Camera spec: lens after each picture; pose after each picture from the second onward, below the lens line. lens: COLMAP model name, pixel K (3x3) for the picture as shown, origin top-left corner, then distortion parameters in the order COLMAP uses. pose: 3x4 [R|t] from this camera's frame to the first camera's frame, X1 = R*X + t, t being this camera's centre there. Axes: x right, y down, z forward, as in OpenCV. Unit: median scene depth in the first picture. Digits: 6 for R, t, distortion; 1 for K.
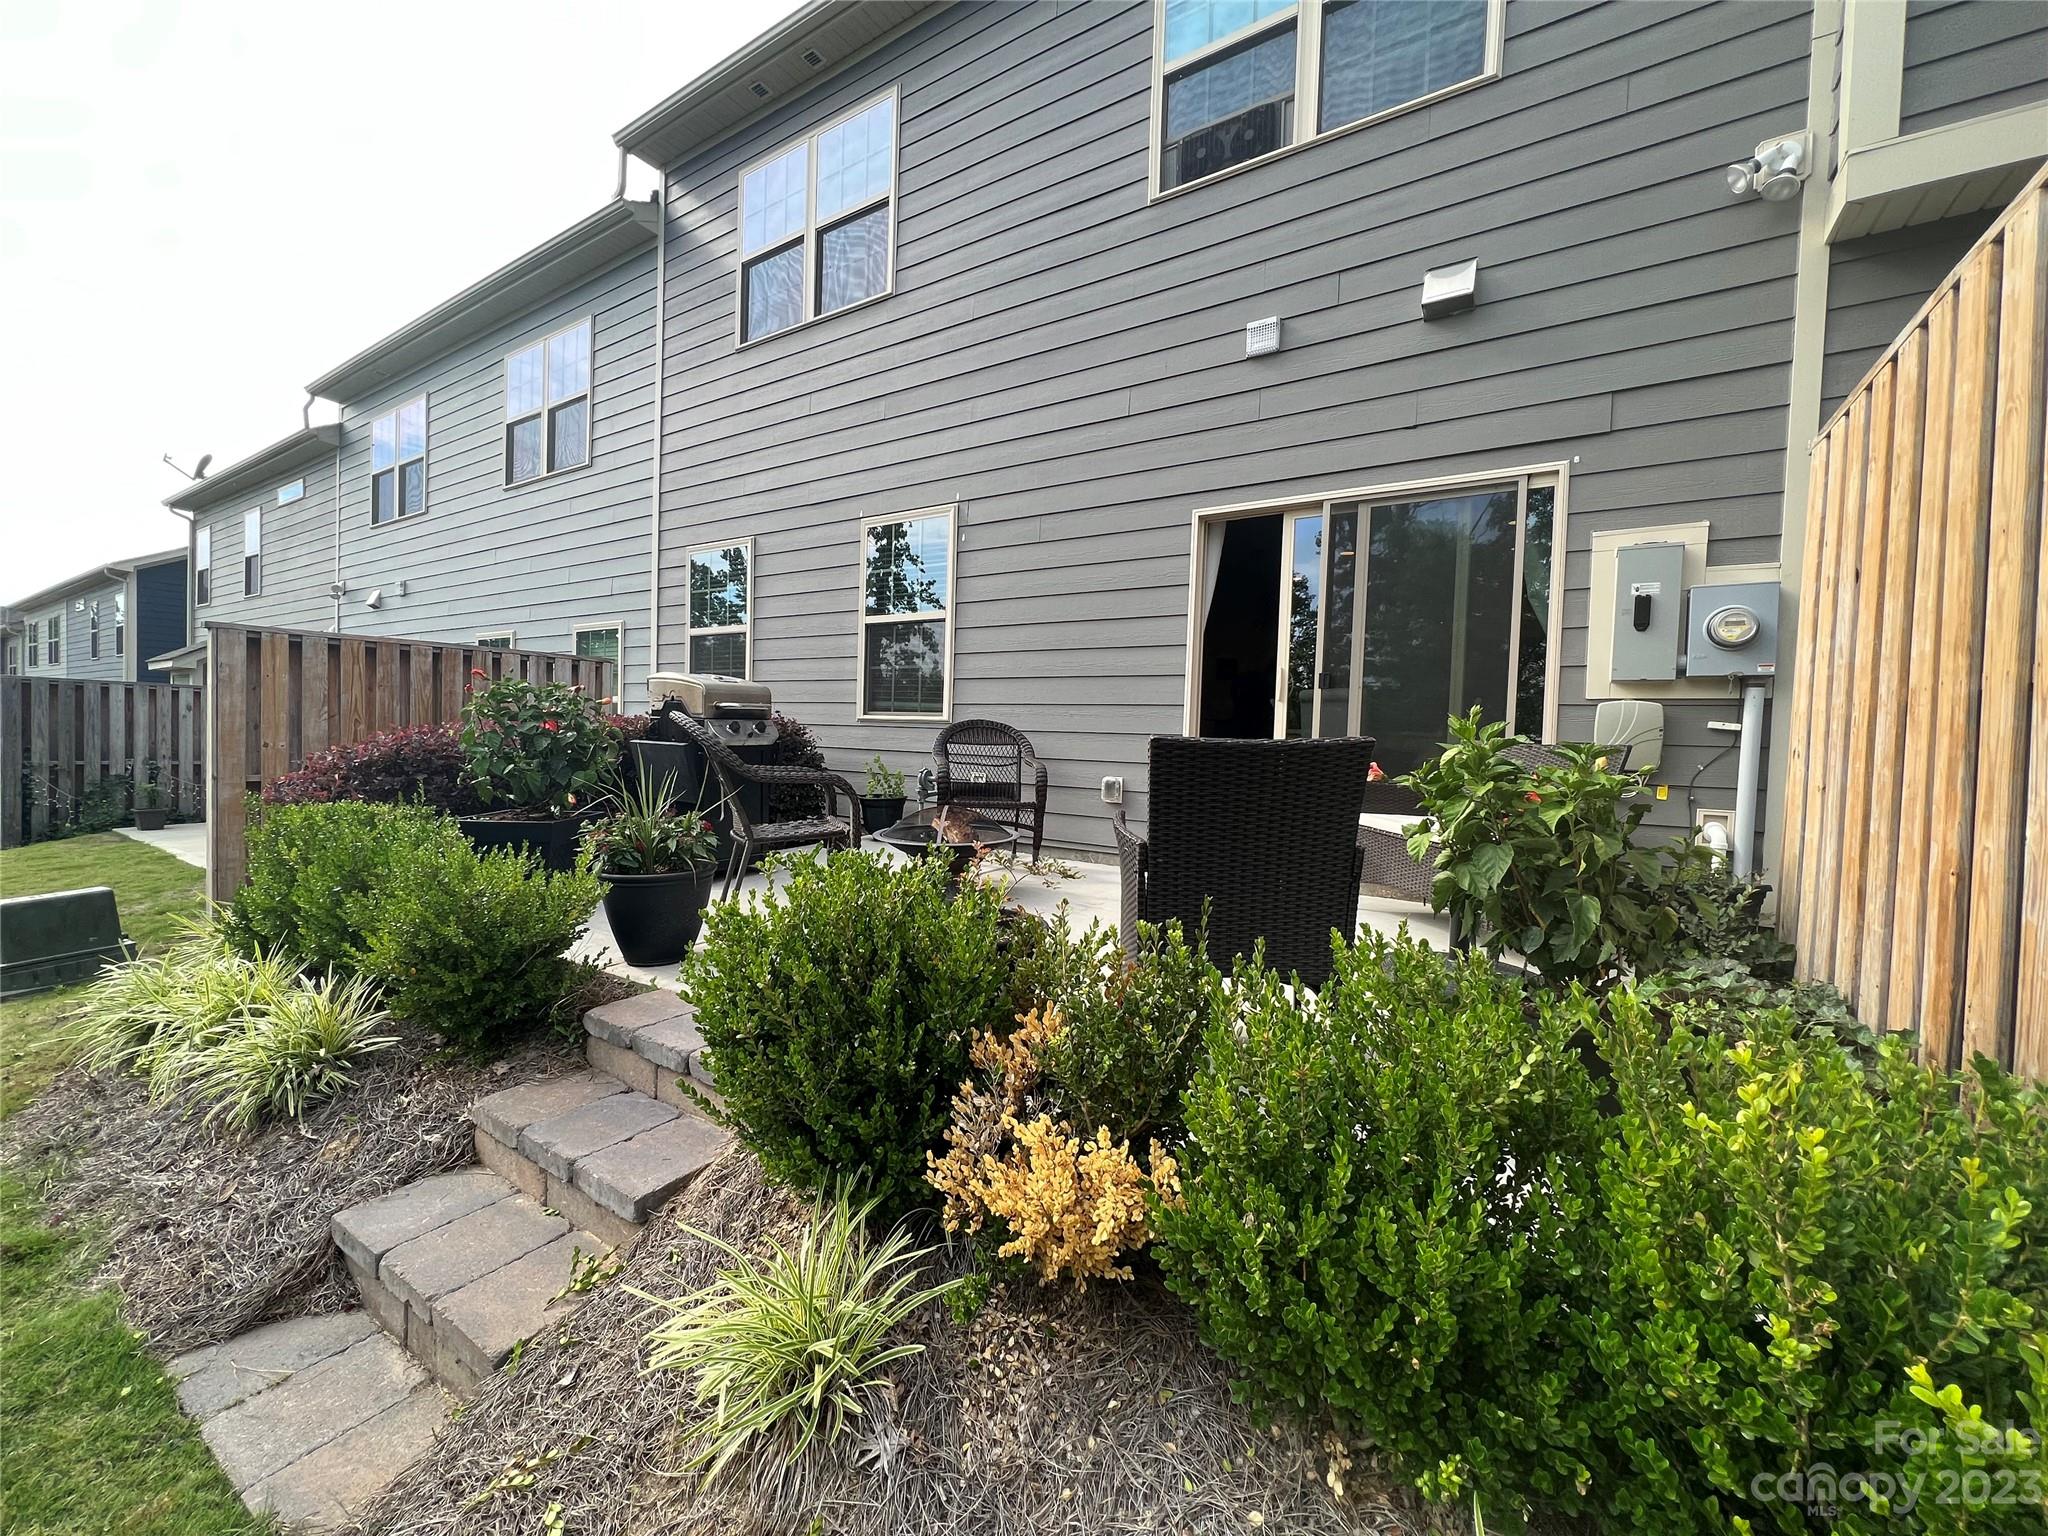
lens RADIAL K [[823.4, 0, 1028.9], [0, 823.4, 760.3], [0, 0, 1]] dist [0.000418, 0.000288]
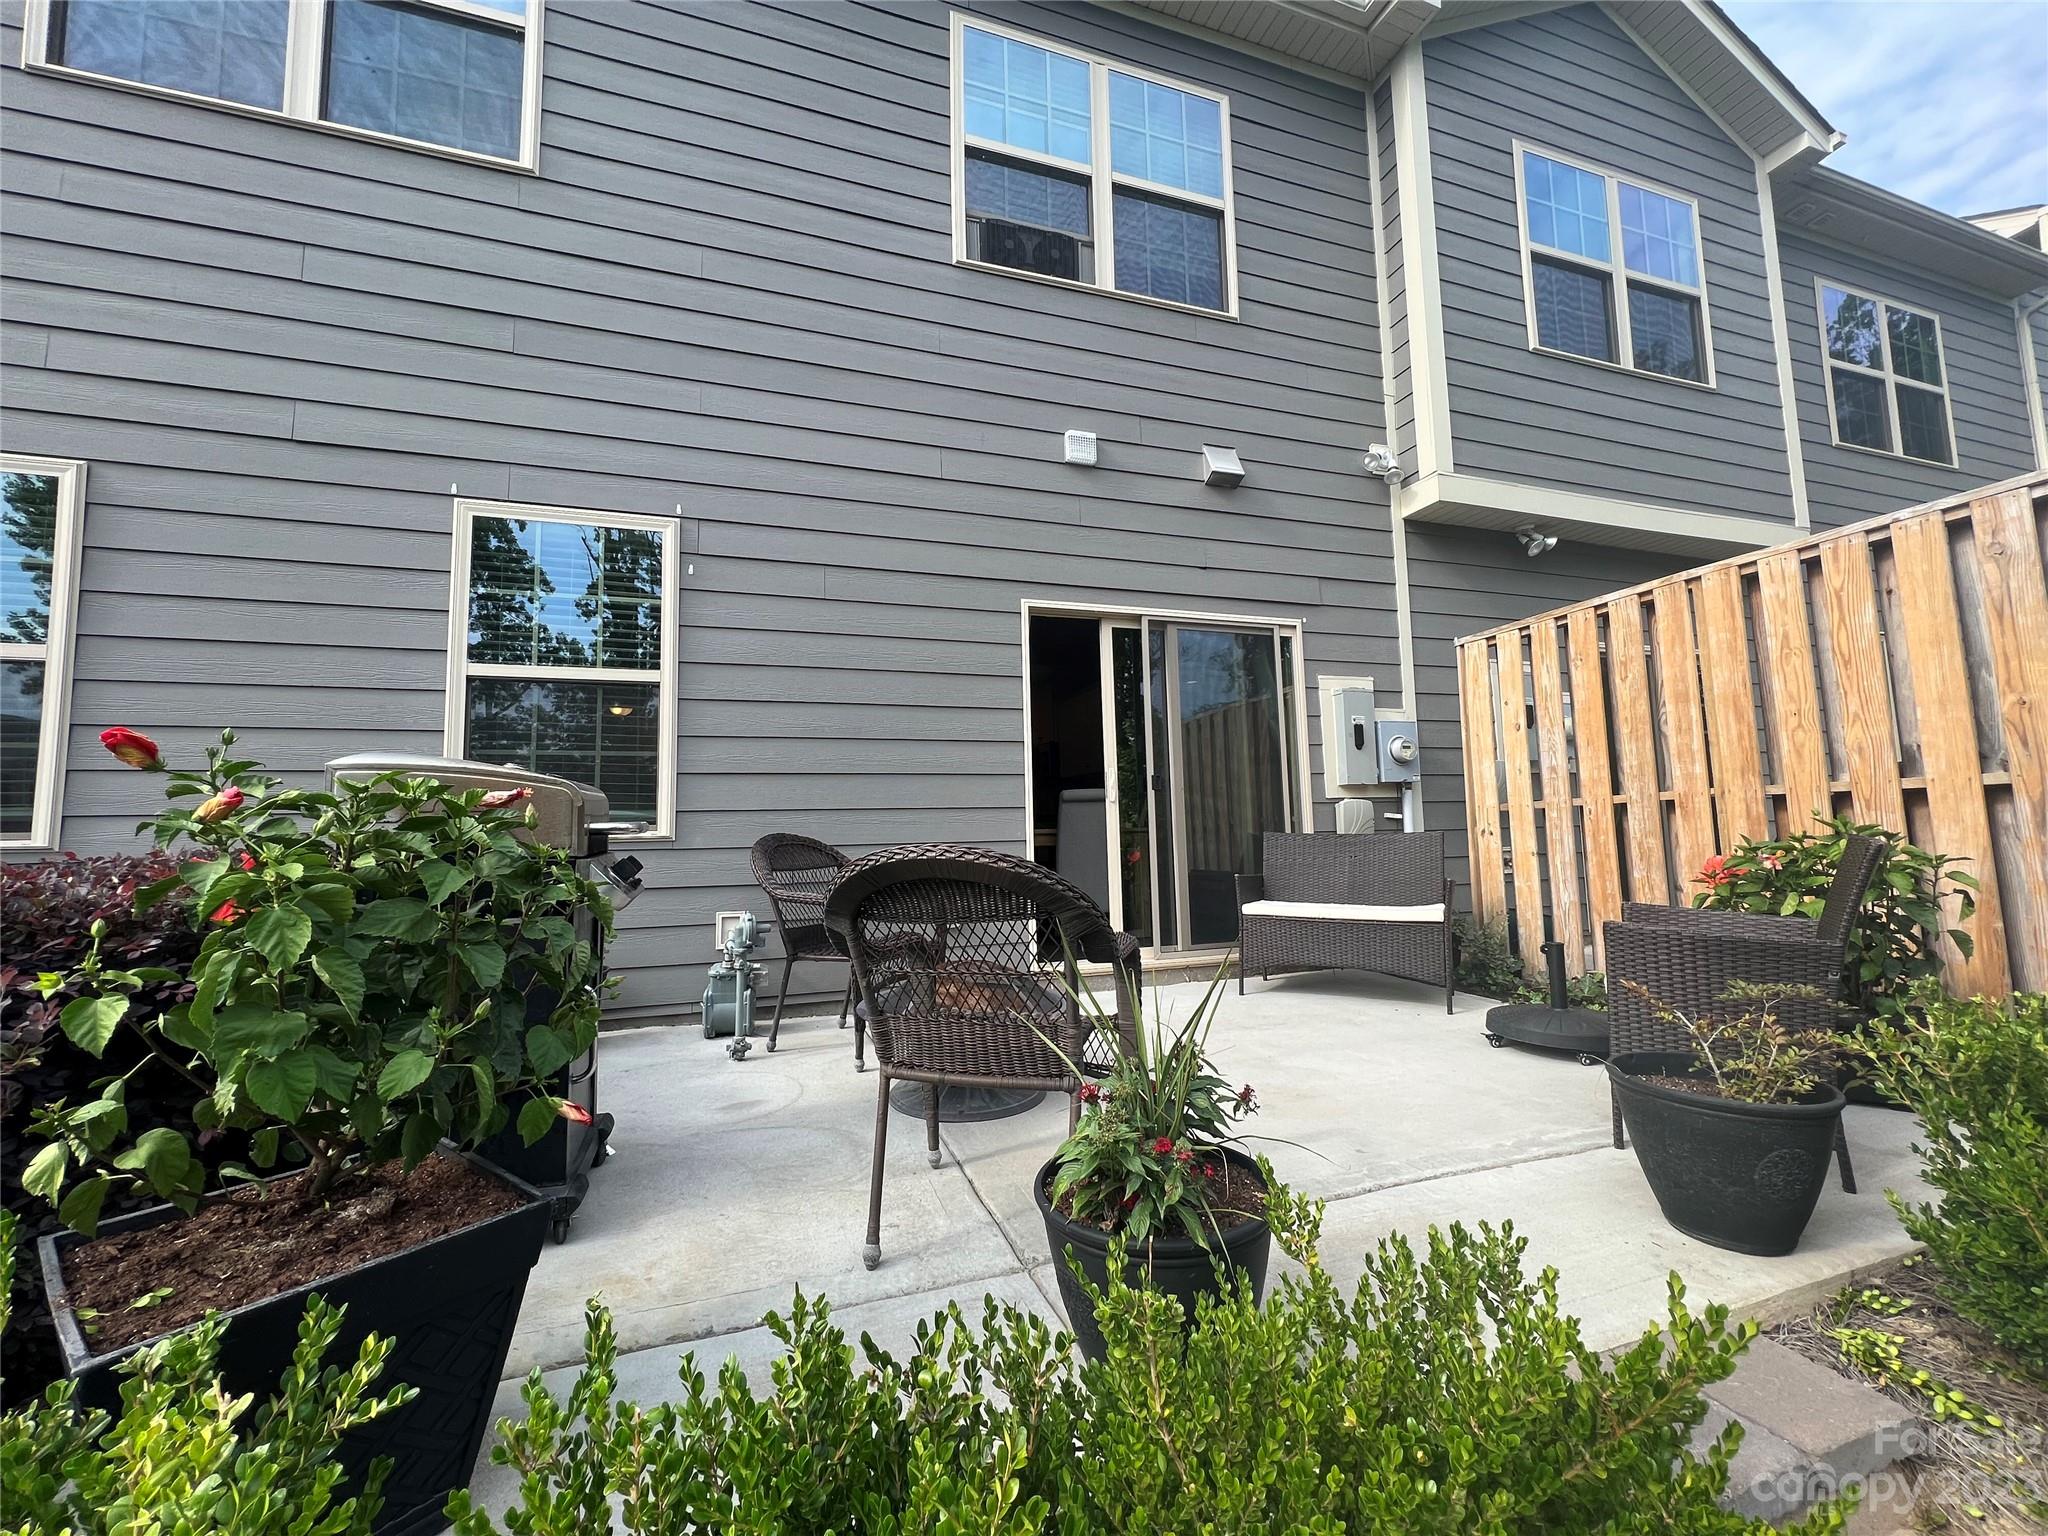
lens RADIAL K [[823.4, 0, 1026.4], [0, 823.4, 766.3], [0, 0, 1]] dist [0.000418, 0.000288]
pose [[0.616730, 0.024043, 0.786808, -0.567880], [0.064516, 0.994627, -0.080964, -0.041708], [-0.784527, 0.100695, 0.611865, 0.476516]]
